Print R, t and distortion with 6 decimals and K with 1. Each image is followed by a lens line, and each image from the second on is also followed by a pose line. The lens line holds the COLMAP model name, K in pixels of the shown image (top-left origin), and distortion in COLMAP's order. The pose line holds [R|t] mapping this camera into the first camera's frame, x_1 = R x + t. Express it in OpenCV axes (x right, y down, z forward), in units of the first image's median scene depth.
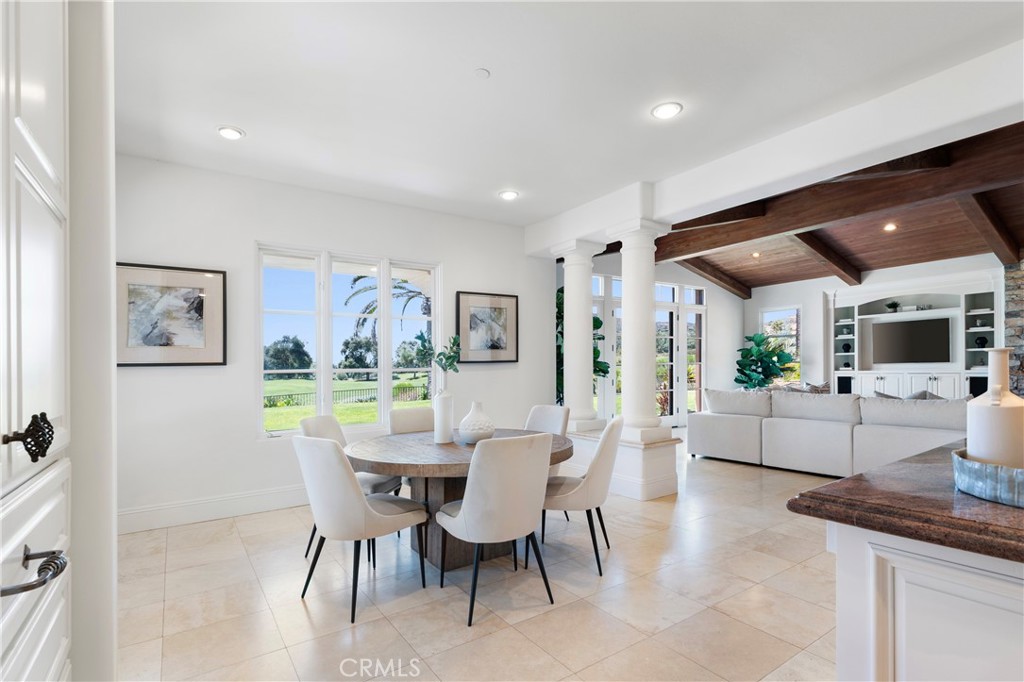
lens RADIAL K [[489.4, 0, 519.2], [0, 489.4, 350.7], [0, 0, 1]] dist [0.001660, 0.000439]
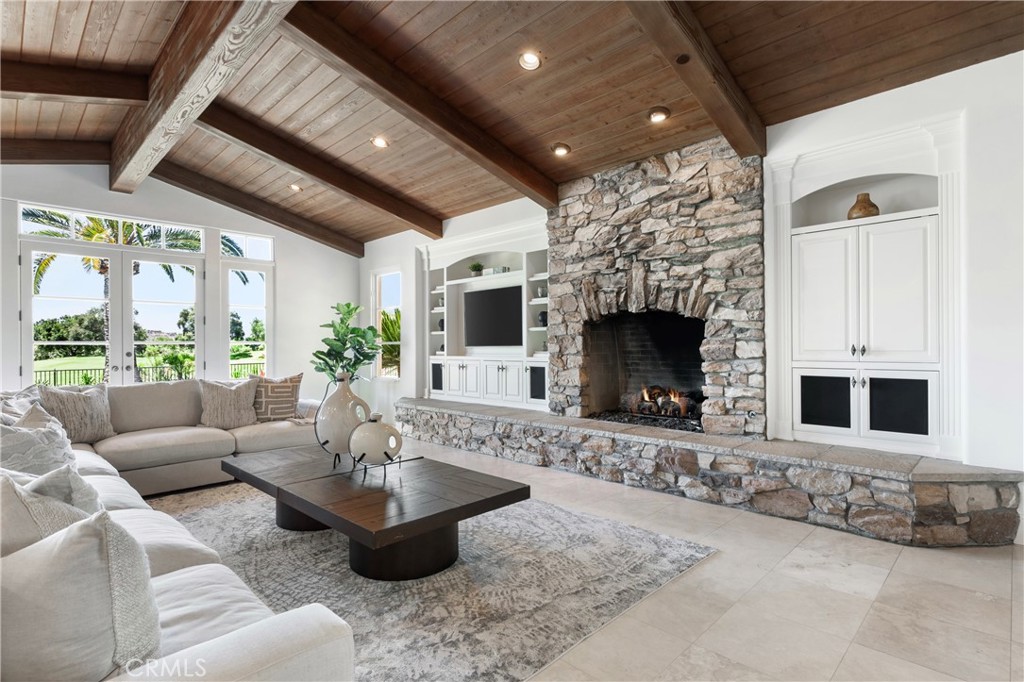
lens RADIAL K [[497.6, 0, 501.6], [0, 497.6, 348.3], [0, 0, 1]] dist [0.003676, -0.000034]
pose [[0.986265, 0.013471, 0.164619, 0.698549], [-0.020100, 0.999050, 0.038669, -0.001029], [-0.163941, -0.041446, 0.985599, 0.261015]]
